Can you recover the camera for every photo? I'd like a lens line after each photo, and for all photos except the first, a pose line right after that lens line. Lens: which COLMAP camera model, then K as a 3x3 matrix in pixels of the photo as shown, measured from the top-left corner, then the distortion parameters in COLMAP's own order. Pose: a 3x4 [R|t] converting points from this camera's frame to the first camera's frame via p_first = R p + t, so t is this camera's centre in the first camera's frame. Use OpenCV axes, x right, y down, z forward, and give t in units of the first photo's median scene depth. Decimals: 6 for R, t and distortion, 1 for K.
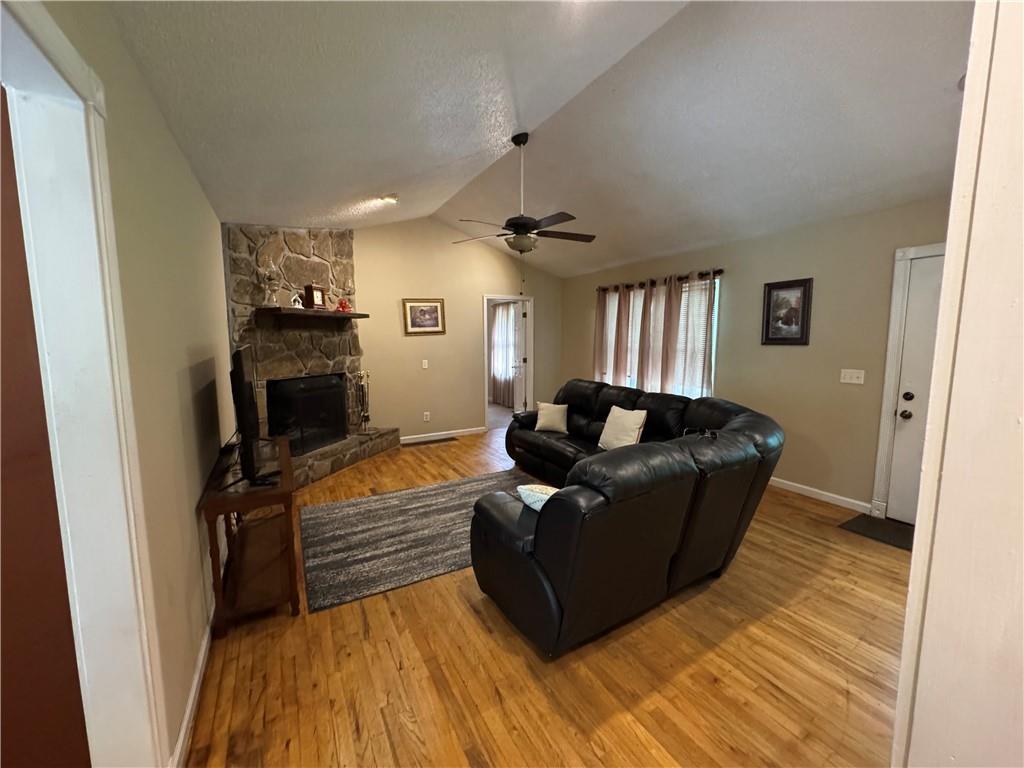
lens RADIAL K [[414.6, 0, 509.0], [0, 414.6, 381.2], [0, 0, 1]] dist [-0.000778, -0.000017]
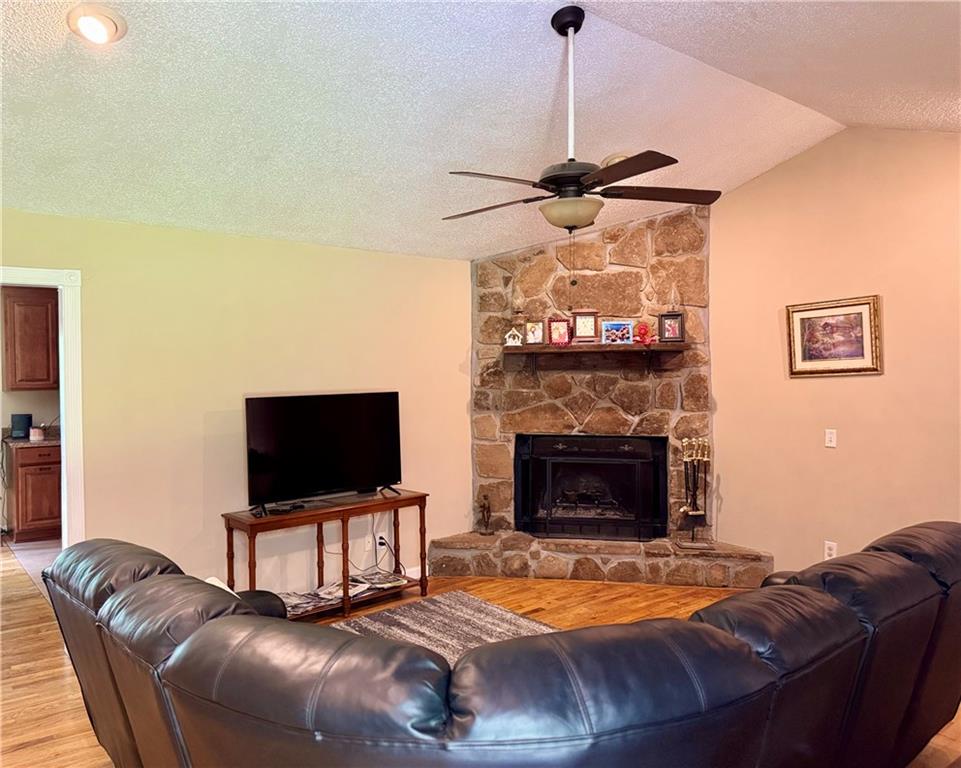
lens RADIAL K [[721.6, 0, 445.5], [0, 721.6, 376.4], [0, 0, 1]] dist [0.074228, -0.000390]
pose [[0.141323, 0.010646, -0.989906, 0.748791], [-0.094161, 0.995553, -0.002736, -0.090168], [0.985475, 0.093597, 0.141697, 0.597498]]
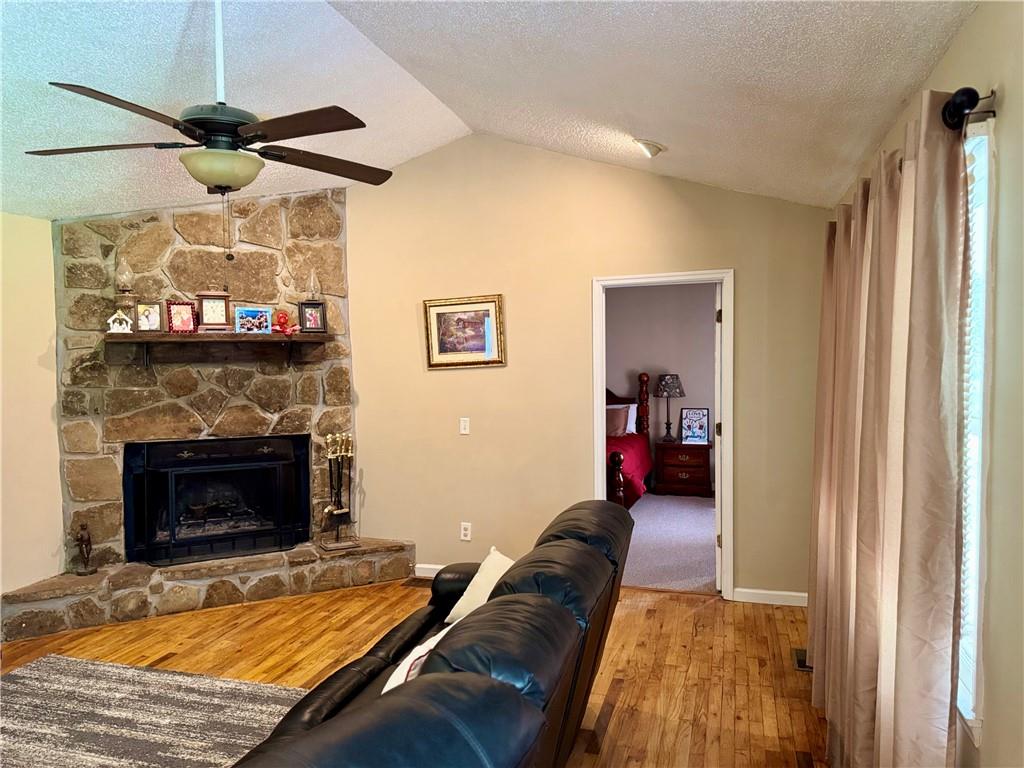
lens RADIAL K [[724.0, 0, 512.0], [0, 724.0, 384.0], [0, 0, 1]] dist [0.059886, -0.081141]
pose [[0.694610, 0.023766, -0.718994, 0.625165], [-0.065976, 0.997347, -0.030772, -0.092043], [0.716355, 0.068811, 0.694335, 0.577349]]
